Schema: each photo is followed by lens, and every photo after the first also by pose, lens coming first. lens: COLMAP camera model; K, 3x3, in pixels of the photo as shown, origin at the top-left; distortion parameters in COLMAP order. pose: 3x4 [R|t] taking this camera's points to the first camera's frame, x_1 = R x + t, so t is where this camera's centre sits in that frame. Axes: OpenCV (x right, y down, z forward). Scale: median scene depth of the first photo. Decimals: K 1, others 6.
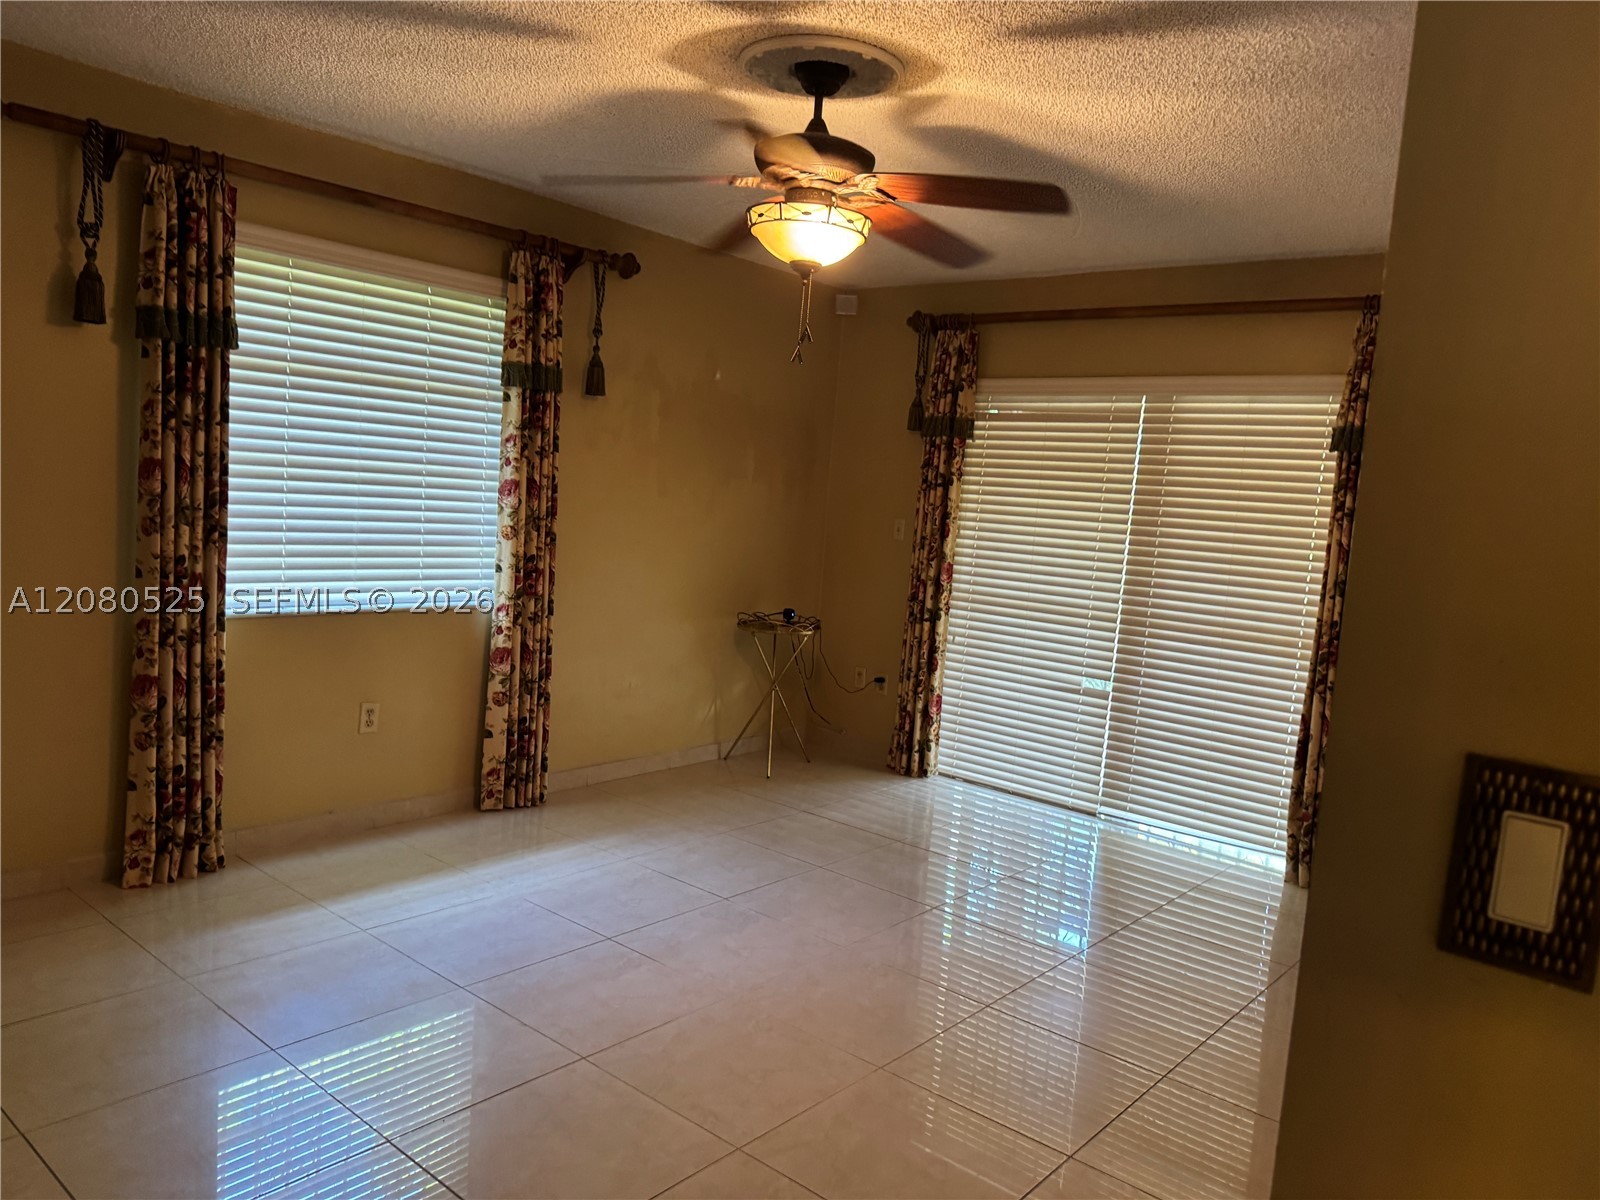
lens RADIAL K [[1128.0, 0, 803.3], [0, 1128.0, 588.0], [0, 0, 1]] dist [0.025171, -0.012961]
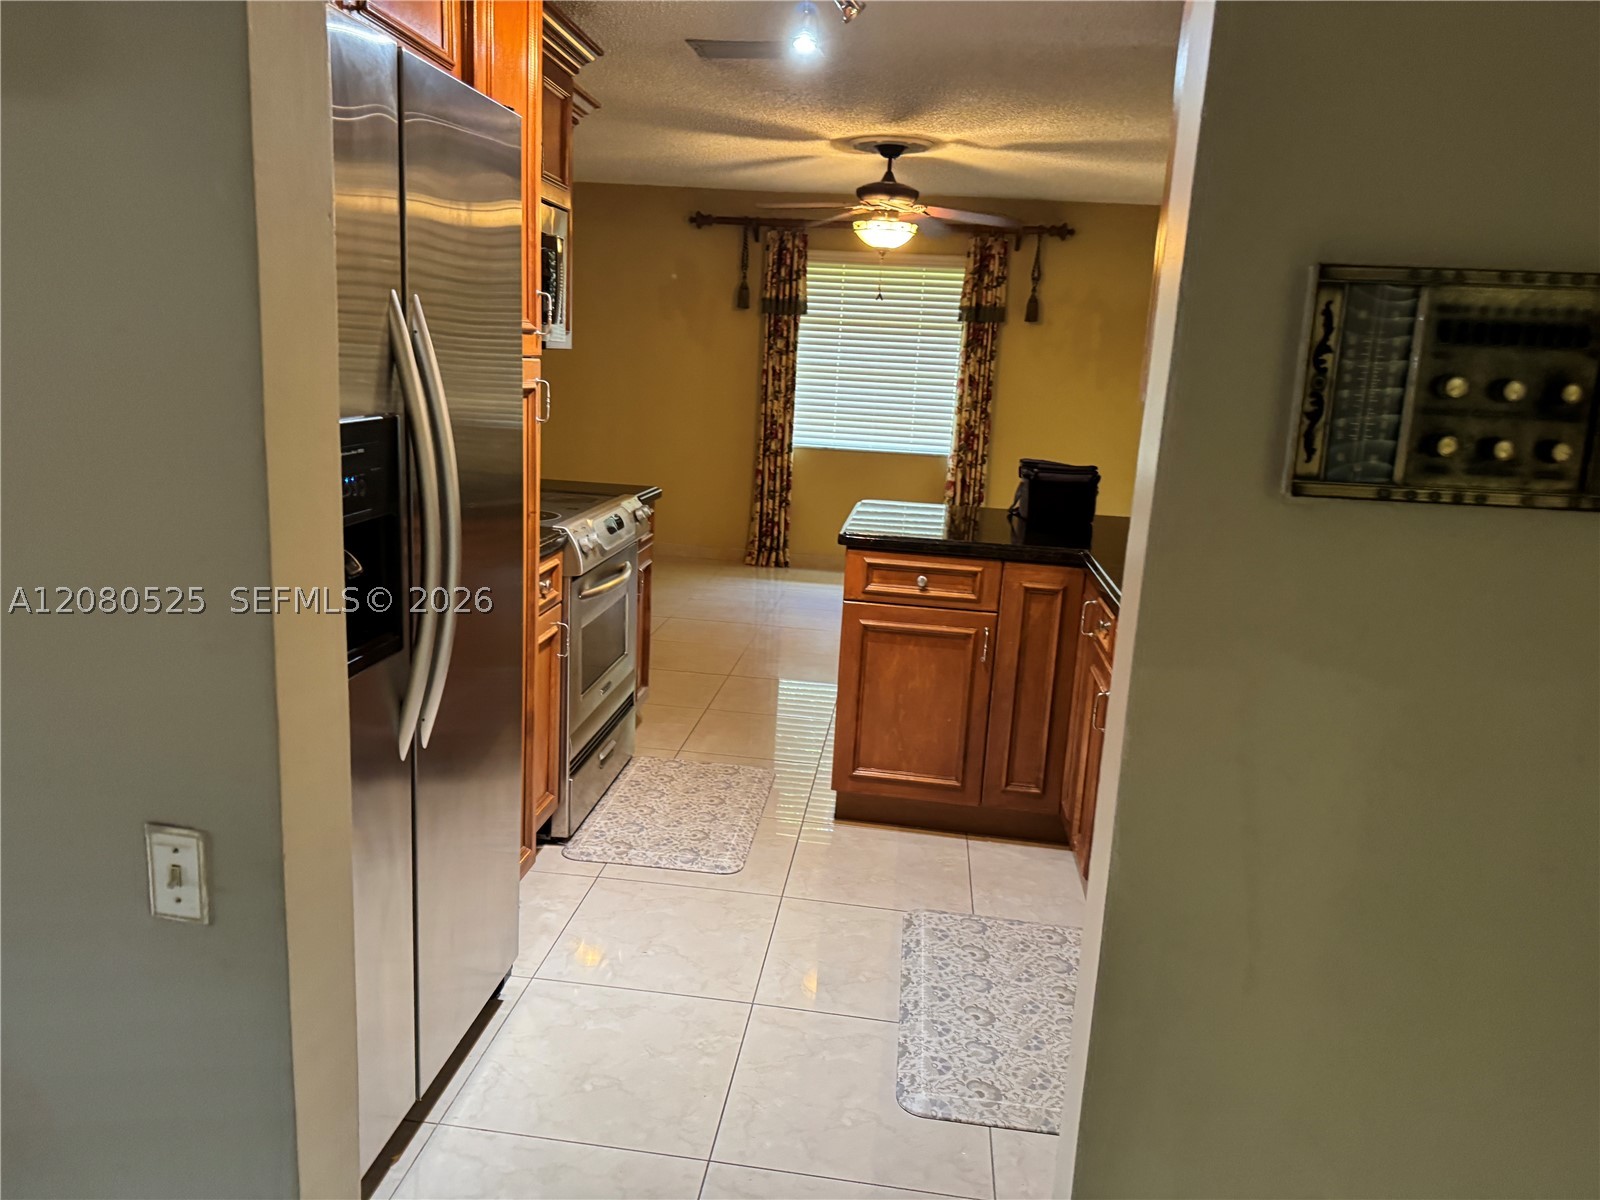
lens RADIAL K [[1128.0, 0, 795.7], [0, 1128.0, 604.7], [0, 0, 1]] dist [0.025171, -0.012961]
pose [[0.547140, 0.140813, -0.825112, 1.247793], [-0.083927, 0.990010, 0.113302, 0.079672], [0.832823, 0.007257, 0.553492, -0.142088]]
